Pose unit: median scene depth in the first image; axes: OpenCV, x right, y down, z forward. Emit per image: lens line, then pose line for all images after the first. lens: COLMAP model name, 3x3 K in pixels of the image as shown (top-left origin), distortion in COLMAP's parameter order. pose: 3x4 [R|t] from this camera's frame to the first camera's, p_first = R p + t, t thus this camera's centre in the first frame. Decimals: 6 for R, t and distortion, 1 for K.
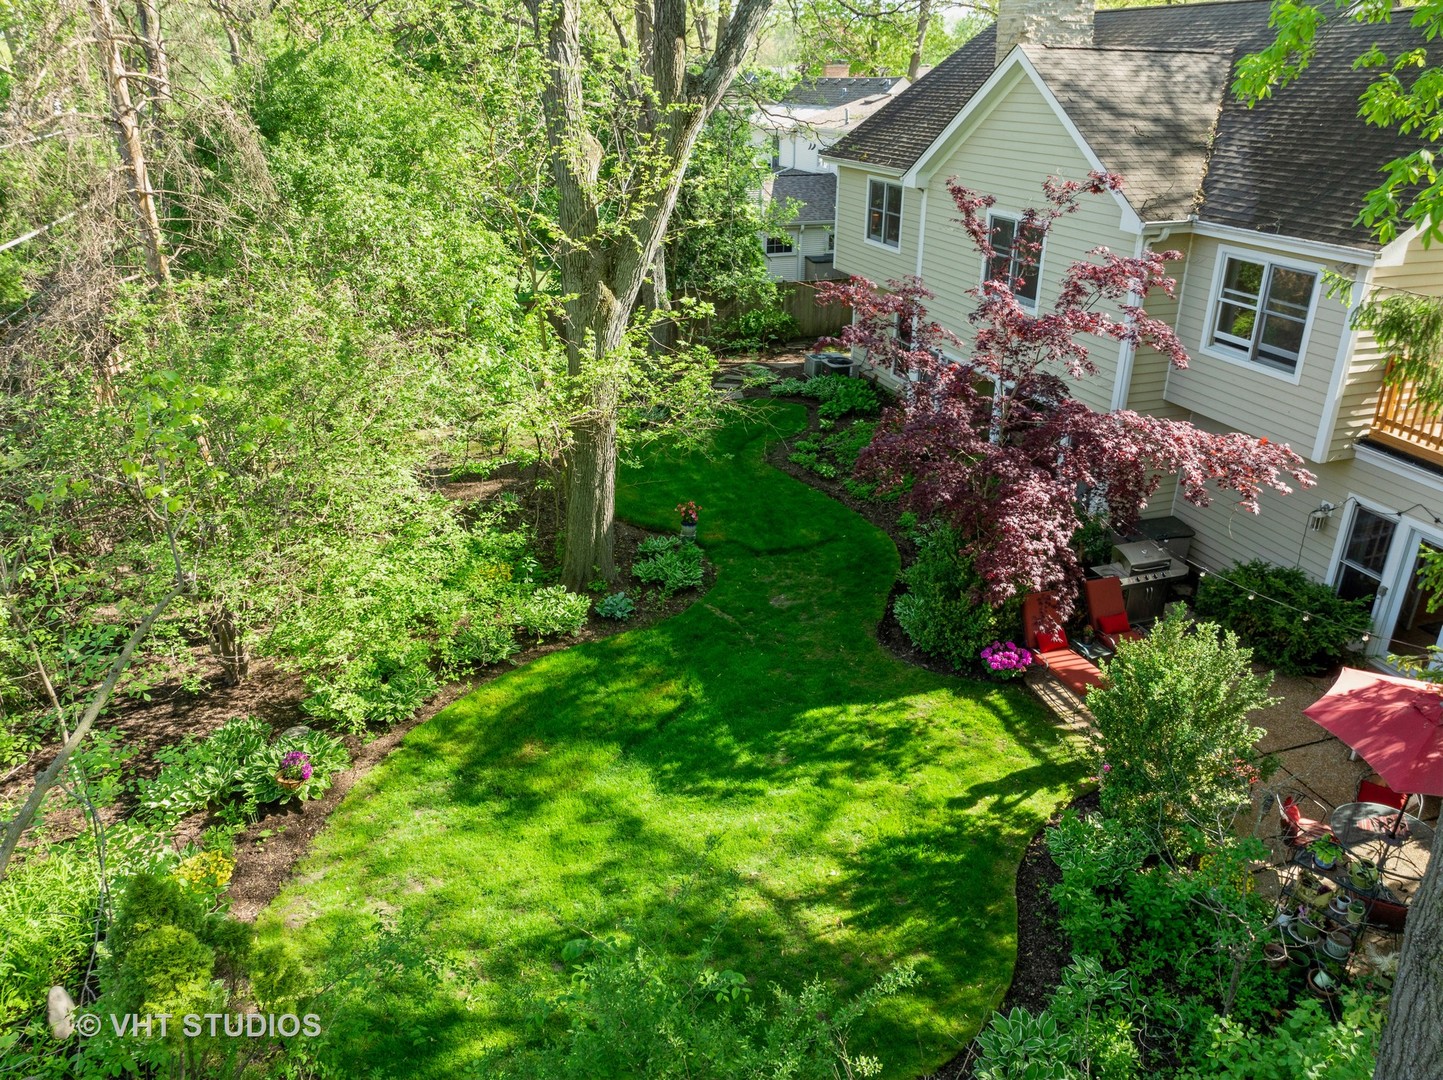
lens RADIAL K [[1028.5, 0, 718.3], [0, 1028.5, 536.1], [0, 0, 1]] dist [0.002096, -0.002586]
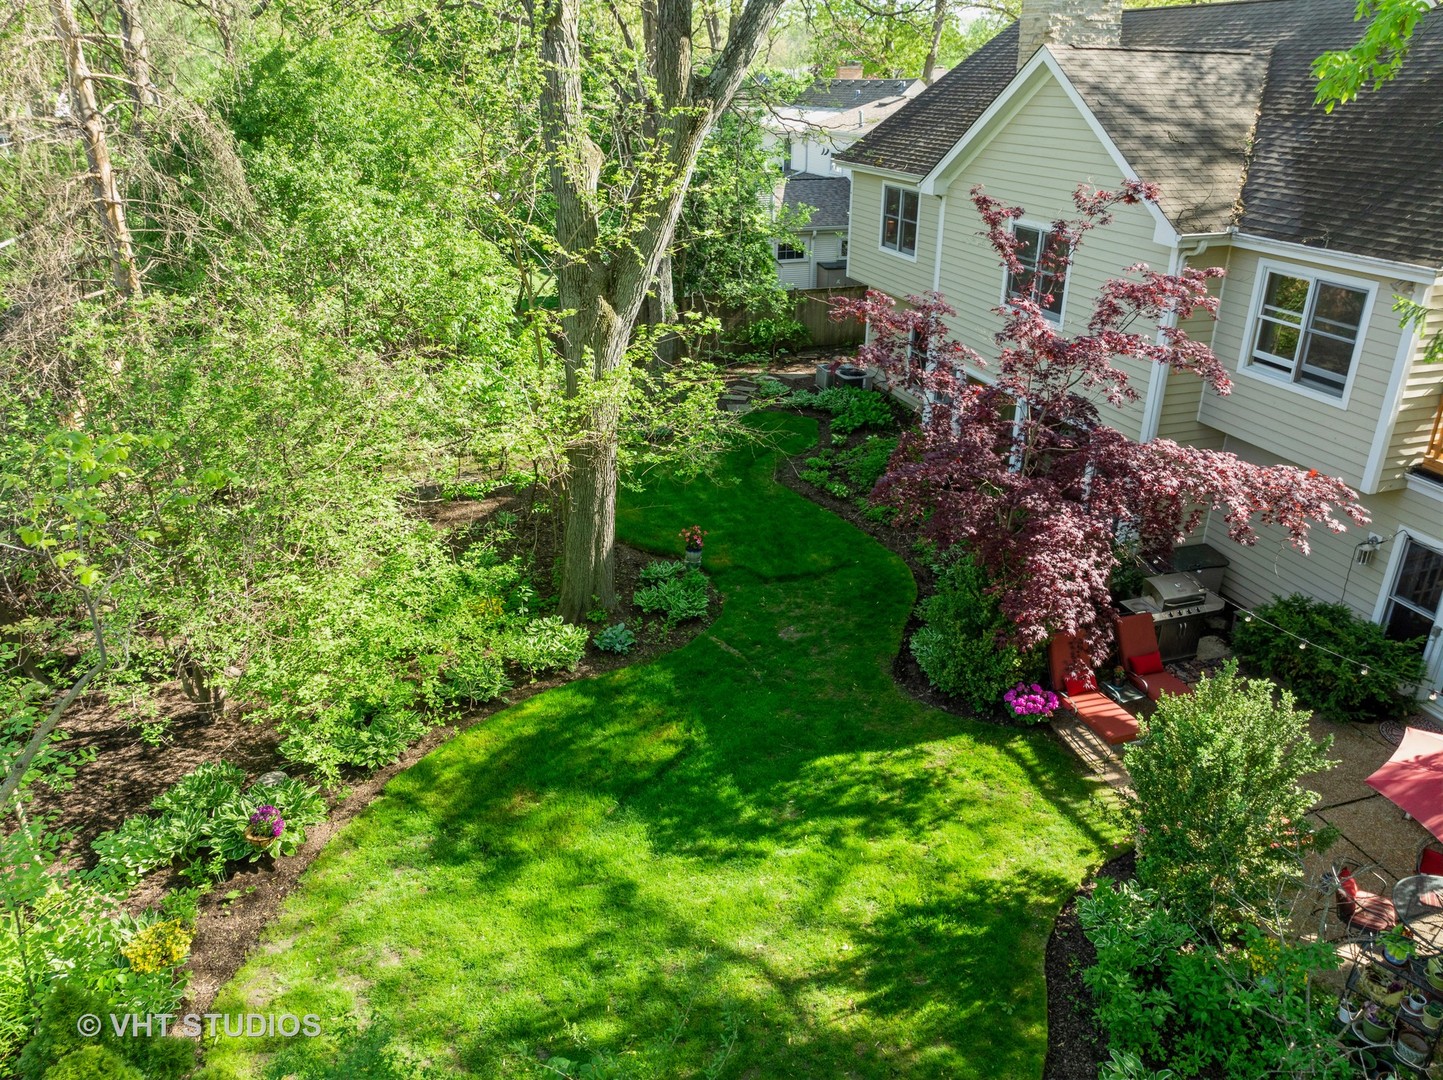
lens RADIAL K [[1028.5, 0, 716.9], [0, 1028.5, 540.2], [0, 0, 1]] dist [-0.005522, 0.004872]
pose [[0.999926, 0.005724, -0.010746, 0.003768], [-0.005695, 0.999980, 0.002673, -0.029064], [0.010761, -0.002612, 0.999939, 0.065018]]
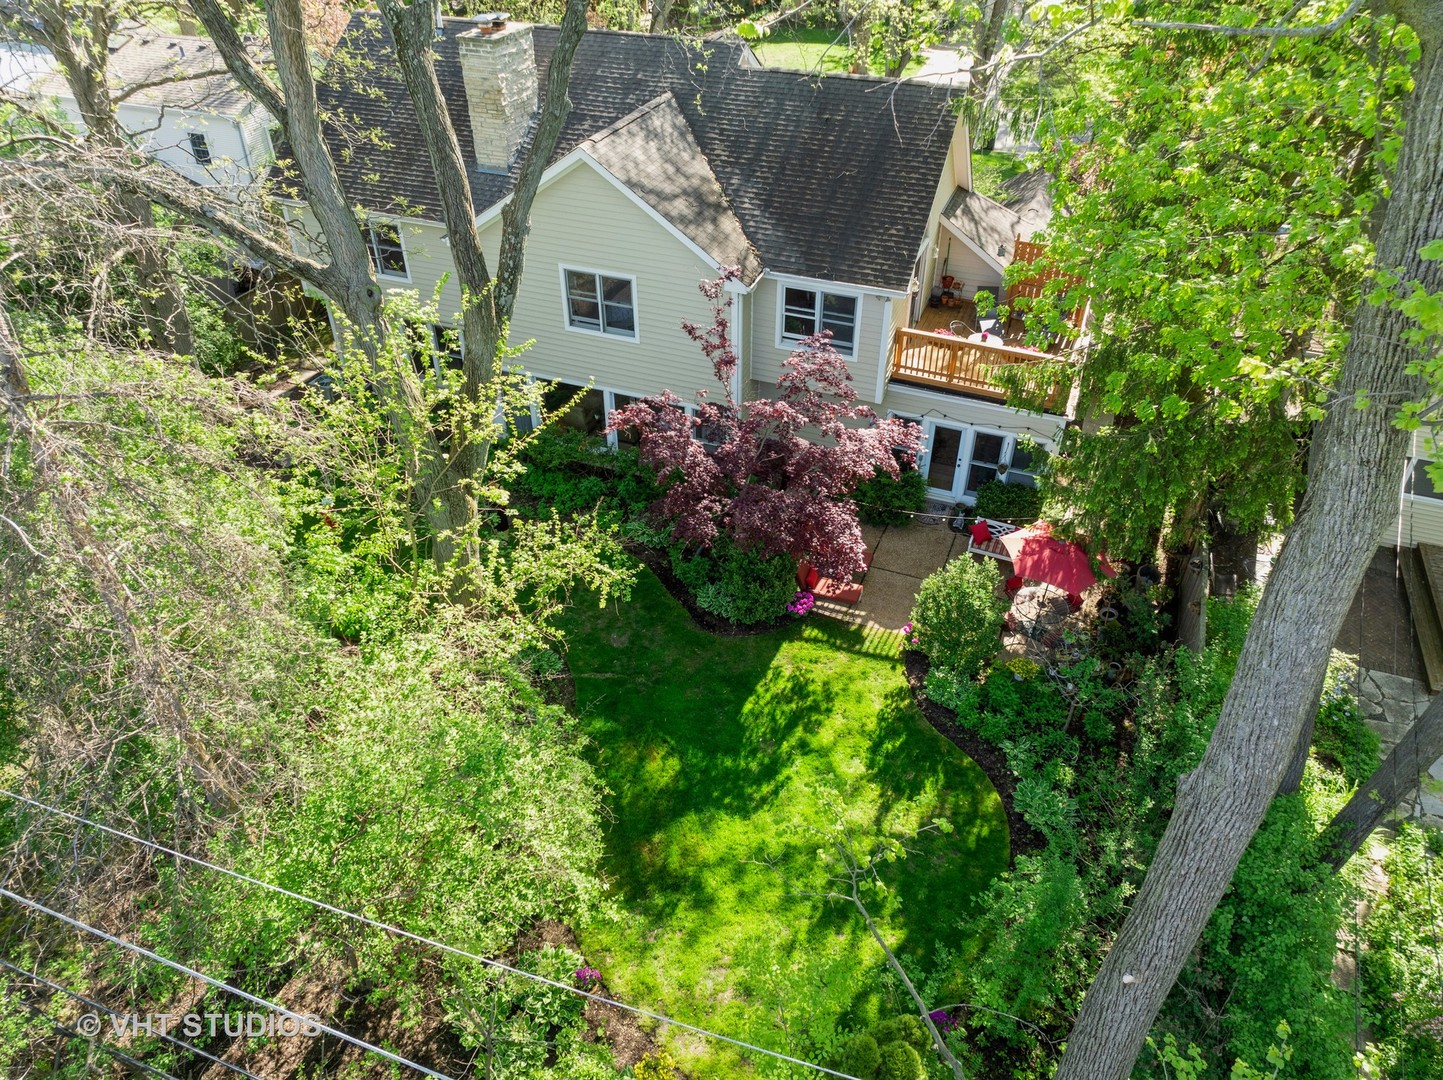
lens RADIAL K [[1028.5, 0, 718.3], [0, 1028.5, 536.1], [0, 0, 1]] dist [0.002096, -0.002586]
pose [[0.633122, -0.473013, 0.612712, -0.671335], [0.321412, 0.880748, 0.347818, -0.530617], [-0.704167, -0.023279, 0.709653, 0.020111]]
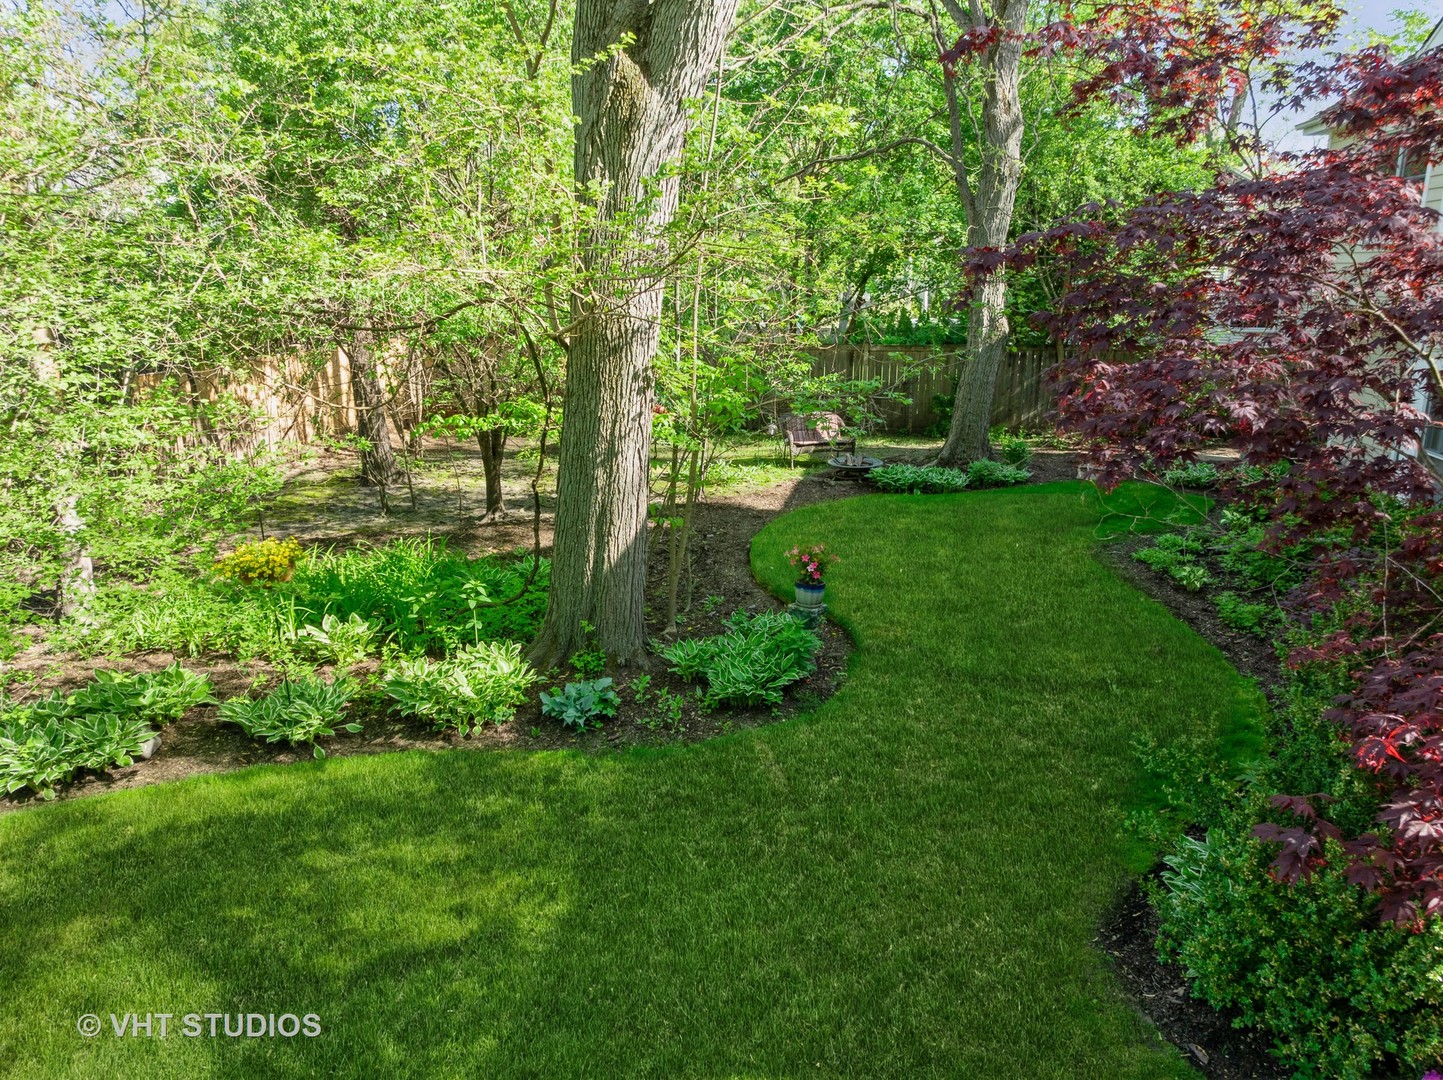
lens RADIAL K [[1028.5, 0, 718.3], [0, 1028.5, 536.1], [0, 0, 1]] dist [0.002096, -0.002586]
pose [[0.881432, 0.115567, -0.457955, 0.203194], [-0.193382, 0.972910, -0.126688, 0.047345], [0.430908, 0.200227, 0.879902, 0.658386]]
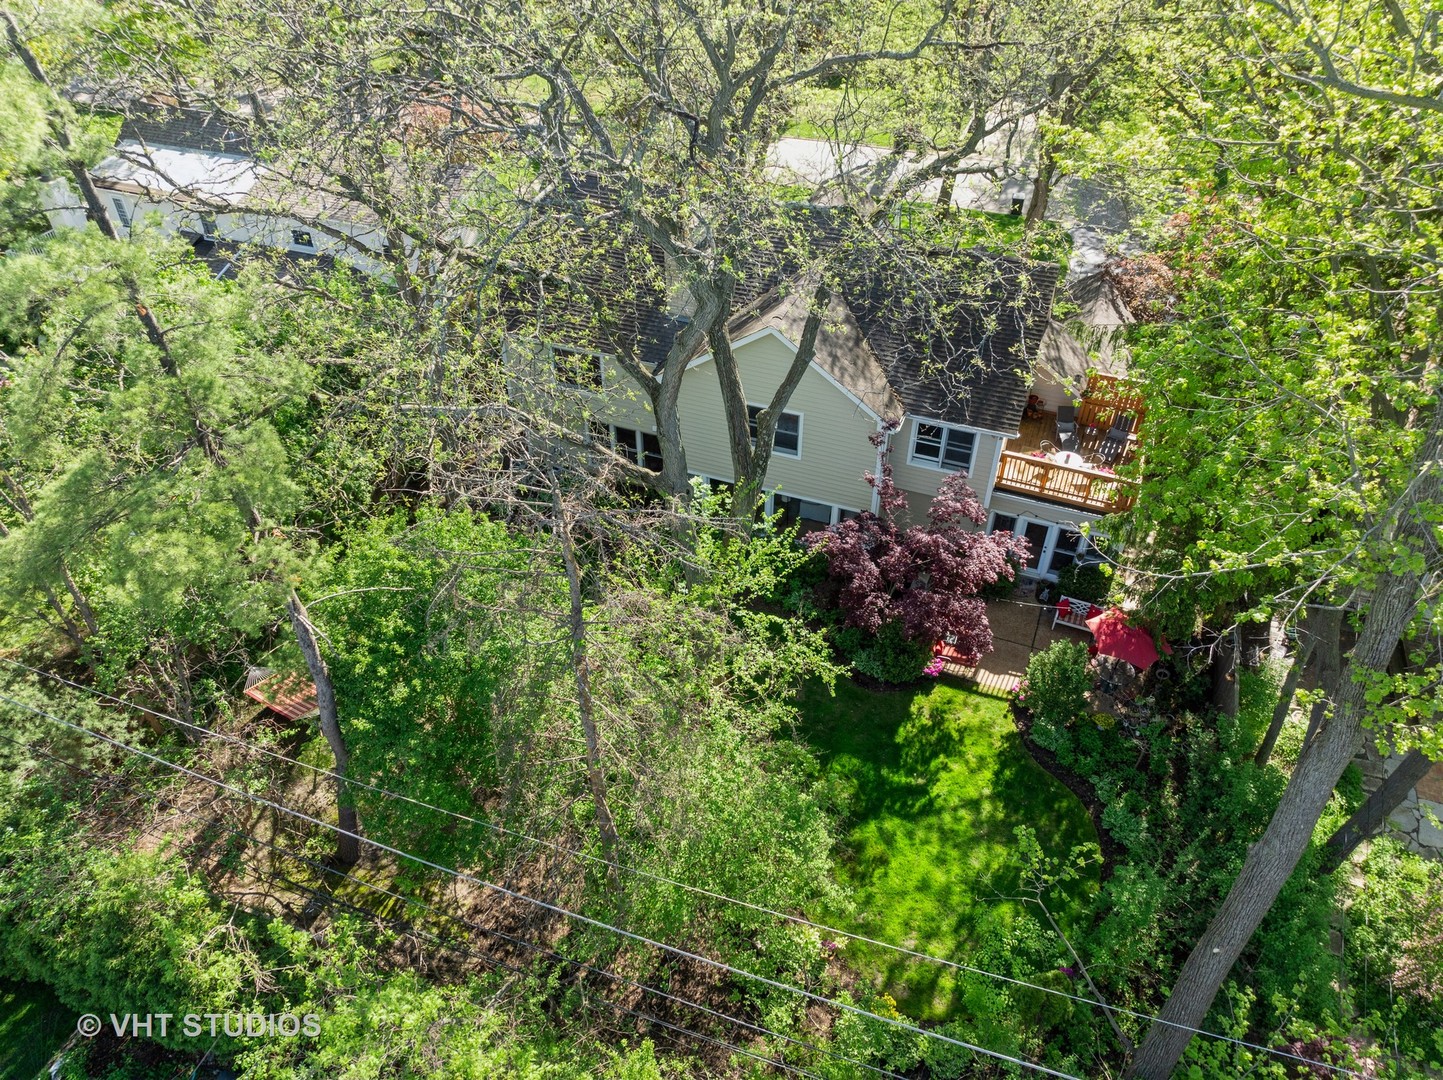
lens RADIAL K [[1028.5, 0, 716.9], [0, 1028.5, 540.2], [0, 0, 1]] dist [-0.005522, 0.004872]
pose [[0.633899, -0.496900, 0.592674, -1.050876], [0.320797, 0.866205, 0.383117, -0.995705], [-0.703748, -0.052729, 0.708490, -0.110498]]
